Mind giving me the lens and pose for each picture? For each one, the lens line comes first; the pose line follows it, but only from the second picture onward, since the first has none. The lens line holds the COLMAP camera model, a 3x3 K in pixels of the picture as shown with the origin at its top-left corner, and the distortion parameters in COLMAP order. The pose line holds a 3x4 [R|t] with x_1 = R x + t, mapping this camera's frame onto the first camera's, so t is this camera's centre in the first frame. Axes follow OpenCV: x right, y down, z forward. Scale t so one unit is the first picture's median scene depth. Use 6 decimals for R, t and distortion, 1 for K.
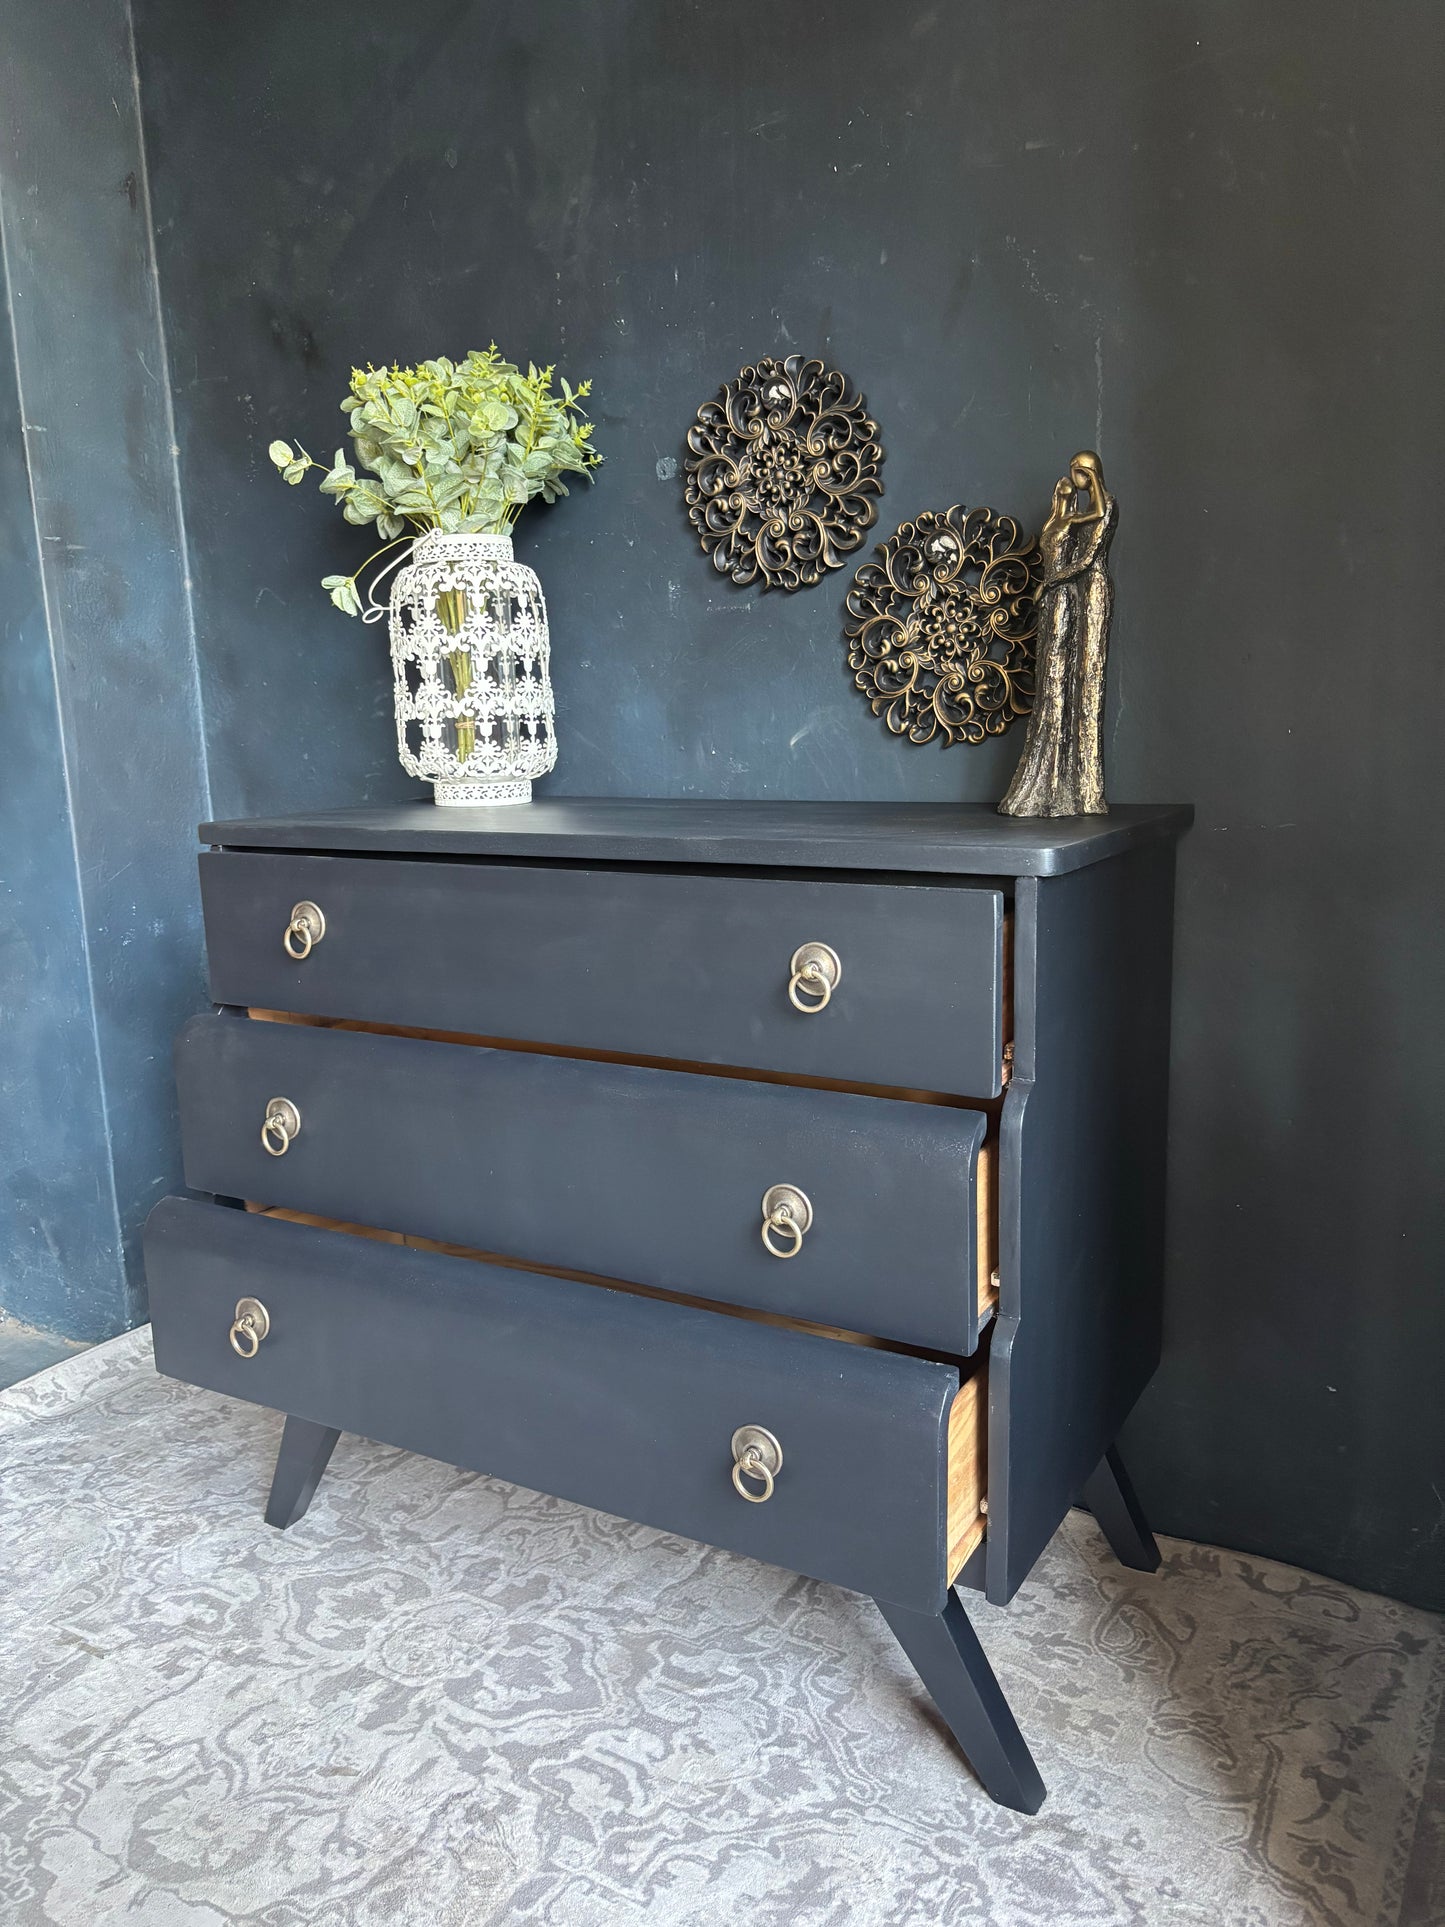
lens RADIAL K [[1436.2, 0, 729.6], [0, 1436.2, 975.8], [0, 0, 1]] dist [0.055604, -0.082980]
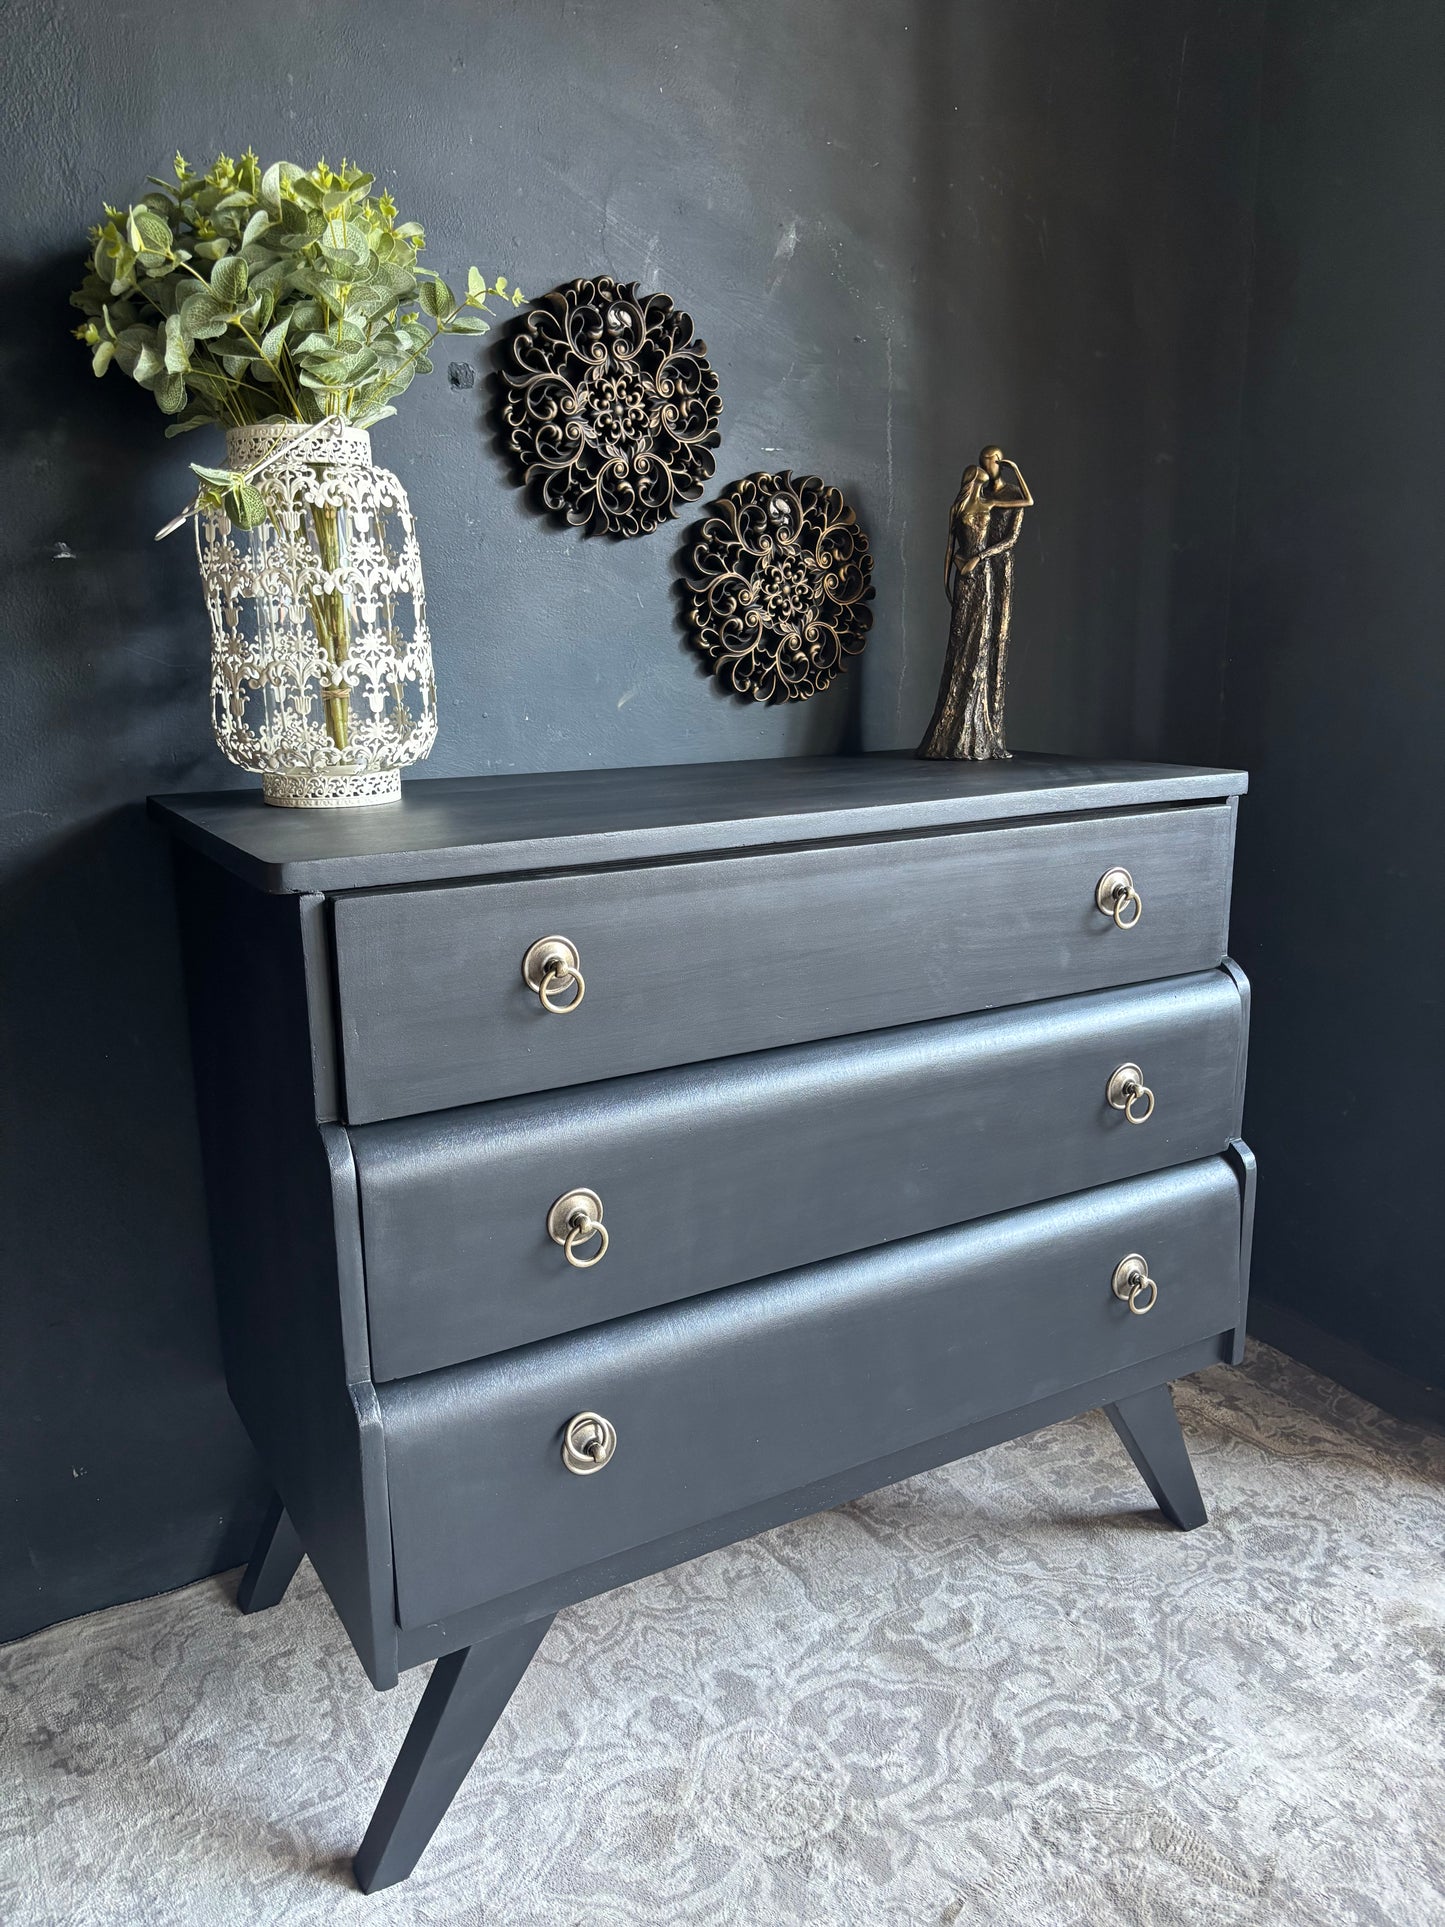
lens RADIAL K [[1439.1, 0, 730.3], [0, 1439.1, 961.8], [0, 0, 1]] dist [0.057865, -0.085578]
pose [[0.487864, -0.180773, 0.853996, -0.807199], [0.165095, 0.979773, 0.113082, -0.101908], [-0.857165, 0.085822, 0.507841, 0.526785]]
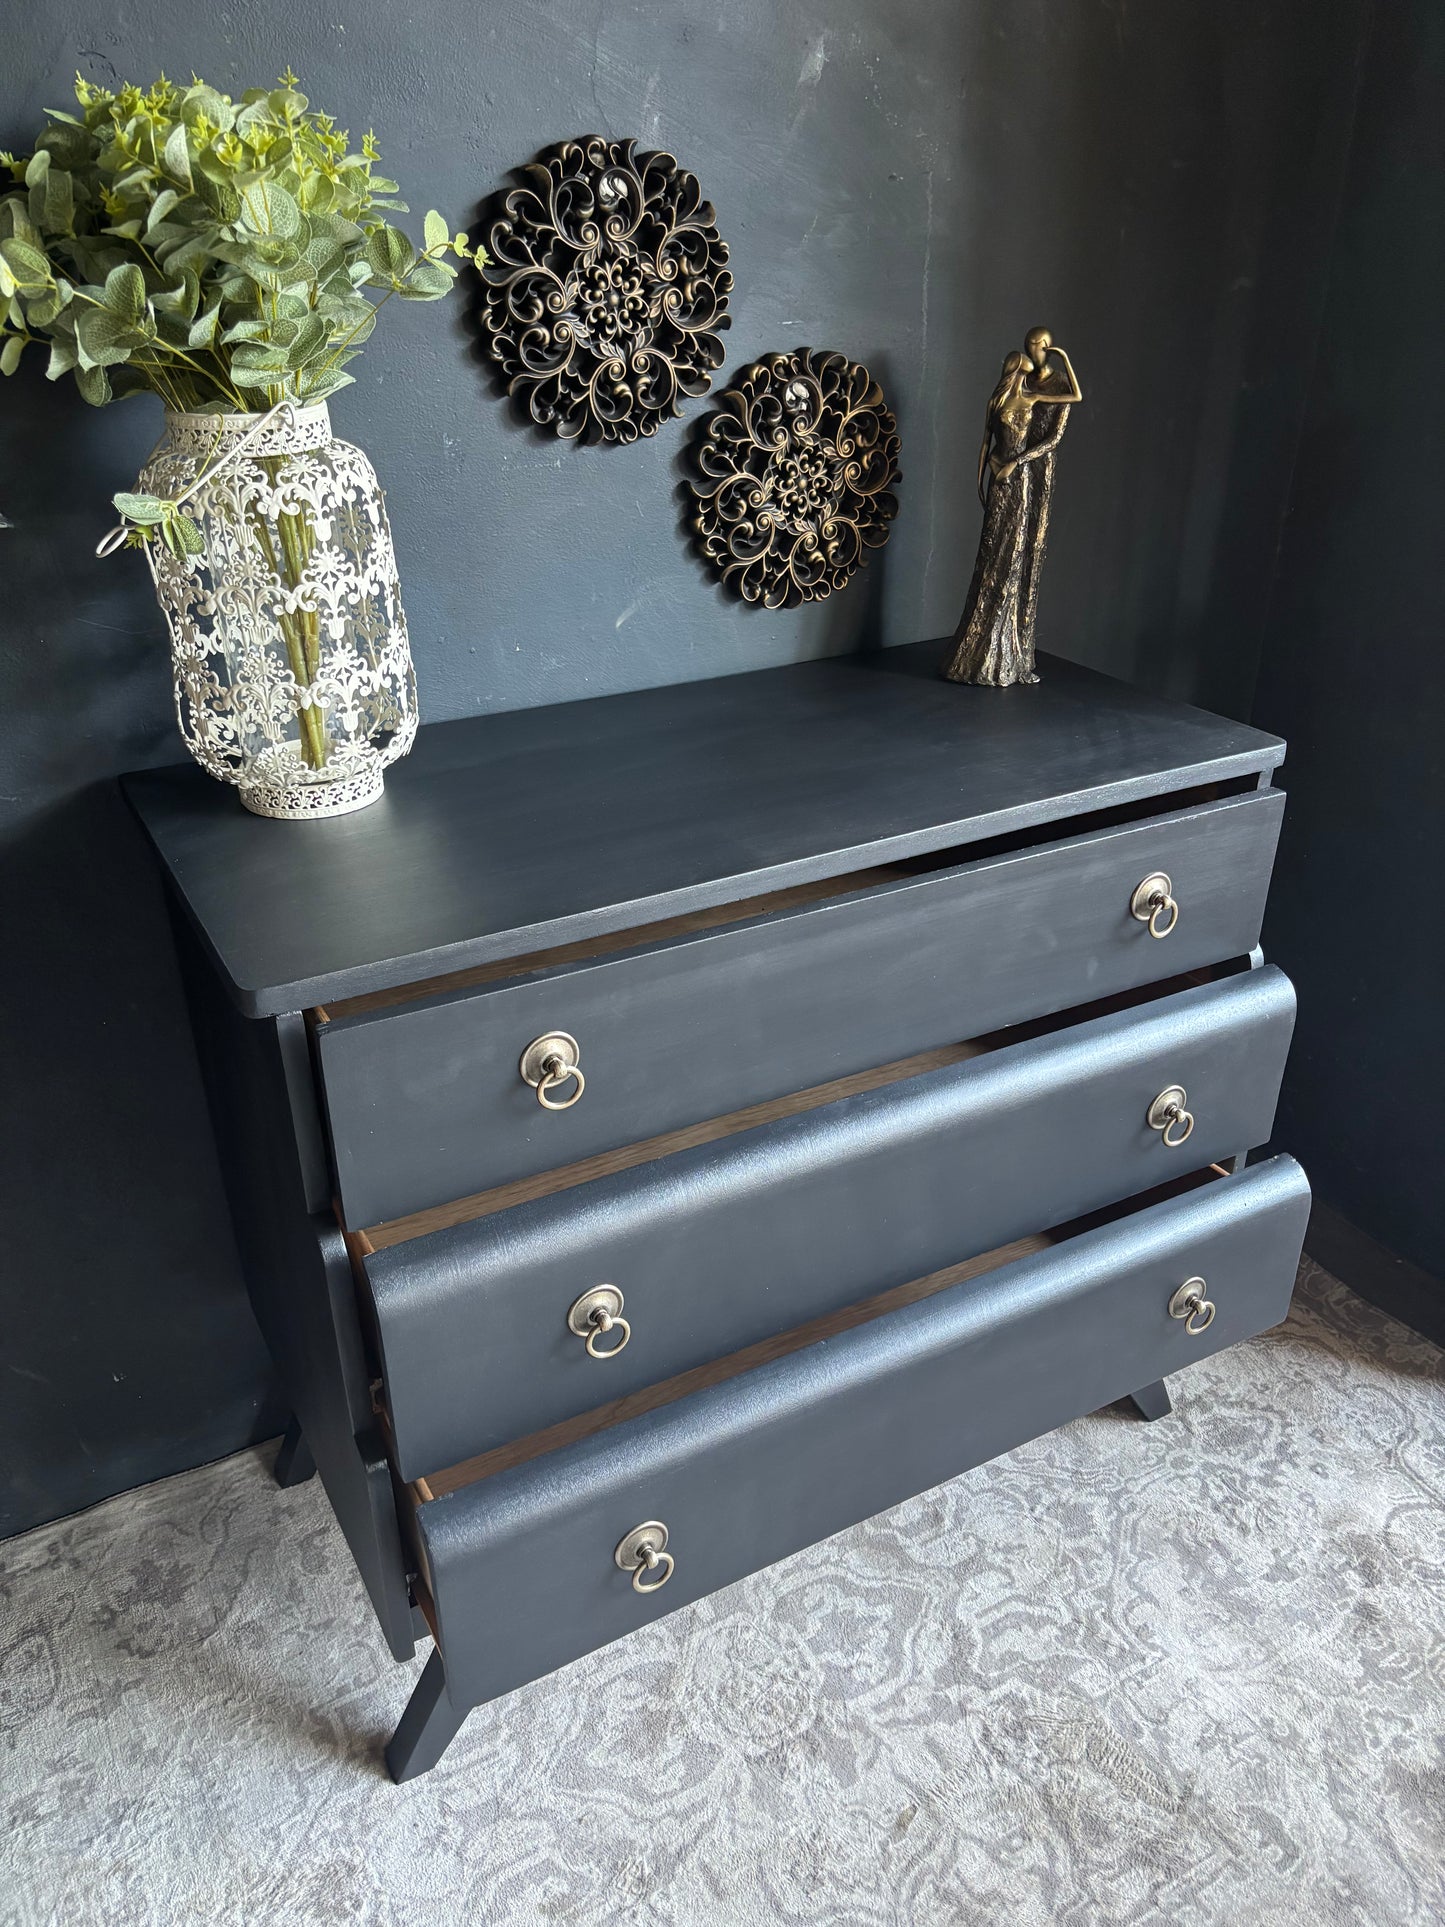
lens RADIAL K [[1447.5, 0, 730.7], [0, 1447.5, 973.6], [0, 0, 1]] dist [0.003818, 0.006999]
pose [[0.506118, -0.388412, 0.770053, -0.723573], [0.153404, 0.919156, 0.362794, -0.297317], [-0.848712, -0.065487, 0.524785, 0.521598]]
